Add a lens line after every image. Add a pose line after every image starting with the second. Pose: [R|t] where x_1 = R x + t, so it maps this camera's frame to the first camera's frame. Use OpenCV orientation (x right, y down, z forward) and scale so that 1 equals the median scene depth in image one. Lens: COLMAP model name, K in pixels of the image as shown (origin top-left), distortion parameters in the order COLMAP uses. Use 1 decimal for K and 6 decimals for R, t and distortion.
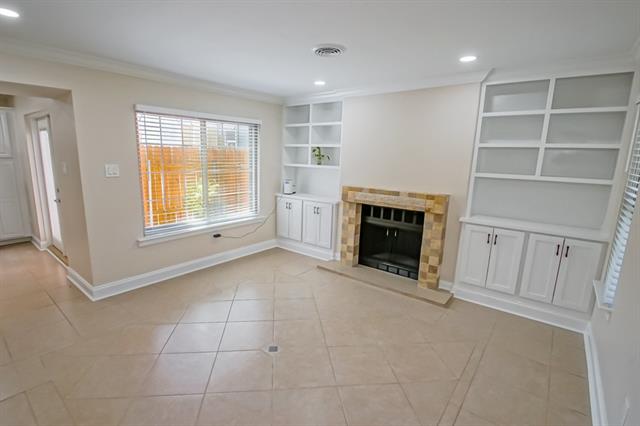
lens RADIAL K [[303.6, 0, 304.9], [0, 303.6, 216.6], [0, 0, 1]] dist [-0.006055, -0.001884]
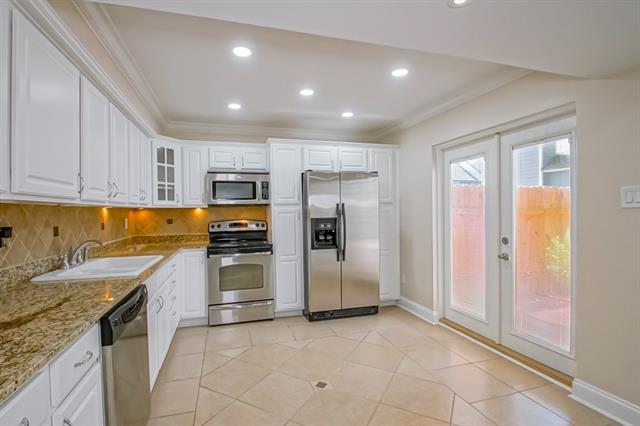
lens RADIAL K [[303.6, 0, 314.2], [0, 303.6, 217.4], [0, 0, 1]] dist [-0.006055, -0.001884]
pose [[0.833367, -0.037547, -0.551443, -0.794656], [-0.065383, 0.983988, -0.165808, -0.000783], [0.548839, 0.174234, 0.817569, 0.222514]]
